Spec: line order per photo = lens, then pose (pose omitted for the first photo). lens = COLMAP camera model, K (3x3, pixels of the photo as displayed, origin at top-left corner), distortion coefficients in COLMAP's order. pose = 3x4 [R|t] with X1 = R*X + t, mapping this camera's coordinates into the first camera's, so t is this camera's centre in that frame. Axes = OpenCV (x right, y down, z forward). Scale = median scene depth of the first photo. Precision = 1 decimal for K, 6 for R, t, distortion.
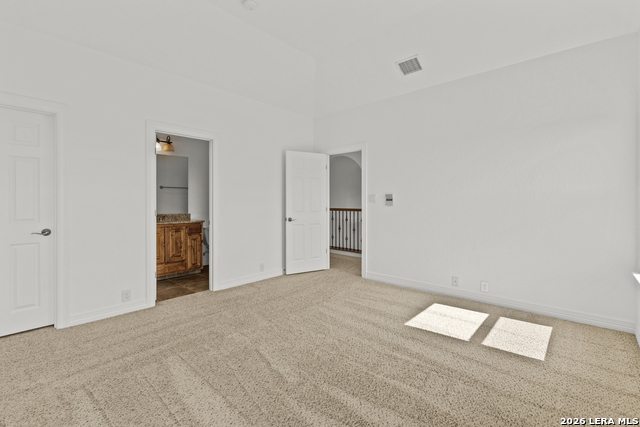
lens RADIAL K [[286.5, 0, 318.4], [0, 286.5, 208.5], [0, 0, 1]] dist [0.001489, 0.000174]
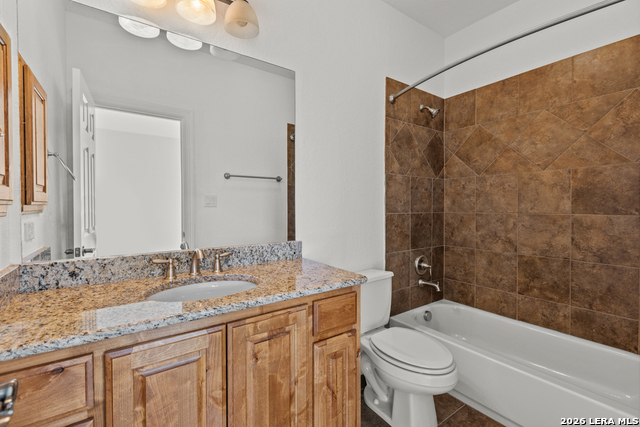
lens RADIAL K [[286.5, 0, 321.1], [0, 286.5, 212.6], [0, 0, 1]] dist [0.001489, 0.000174]
pose [[0.976796, -0.003205, -0.214146, -0.398960], [0.004759, 0.999966, 0.006740, -0.022778], [0.214117, -0.007602, 0.976778, 0.764594]]
